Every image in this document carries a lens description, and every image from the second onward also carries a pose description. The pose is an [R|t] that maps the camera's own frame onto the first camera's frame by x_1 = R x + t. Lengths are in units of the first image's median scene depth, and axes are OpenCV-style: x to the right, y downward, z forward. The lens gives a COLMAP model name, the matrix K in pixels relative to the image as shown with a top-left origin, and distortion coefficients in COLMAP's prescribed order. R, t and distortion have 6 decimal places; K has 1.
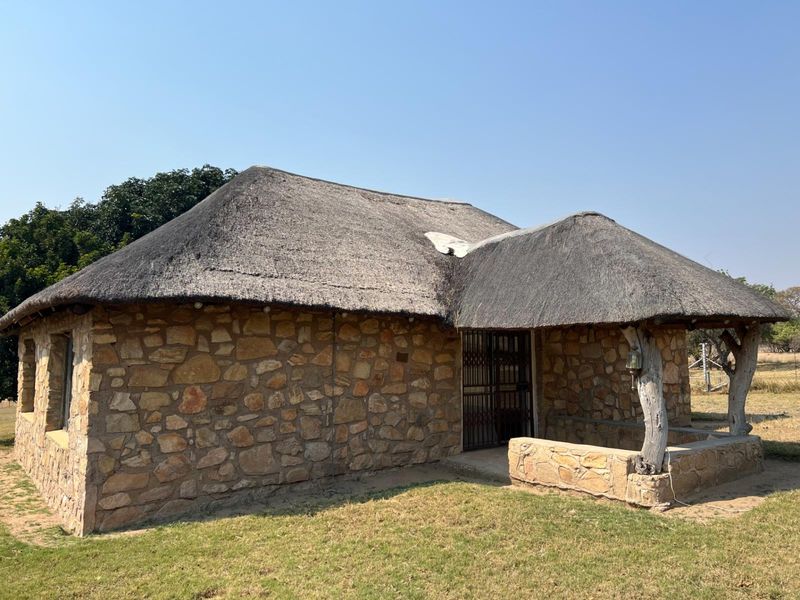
lens RADIAL K [[576.4, 0, 400.0], [0, 576.4, 300.0], [0, 0, 1]] dist [-0.006882, -0.000680]
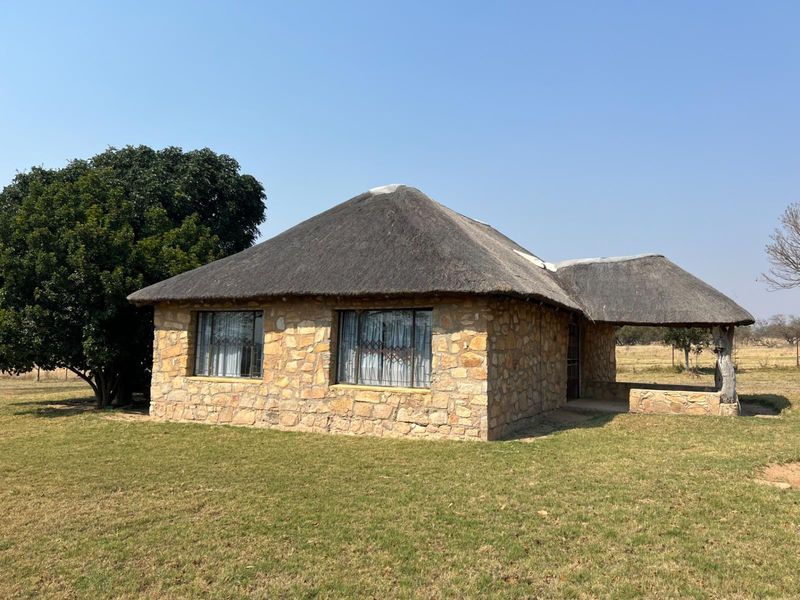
lens RADIAL K [[576.4, 0, 400.0], [0, 576.4, 300.0], [0, 0, 1]] dist [-0.006882, -0.000680]
pose [[0.918543, 0.062250, 0.390389, -1.077977], [-0.068302, 0.997663, 0.001623, 0.028060], [-0.389376, -0.028155, 0.920648, -0.252884]]
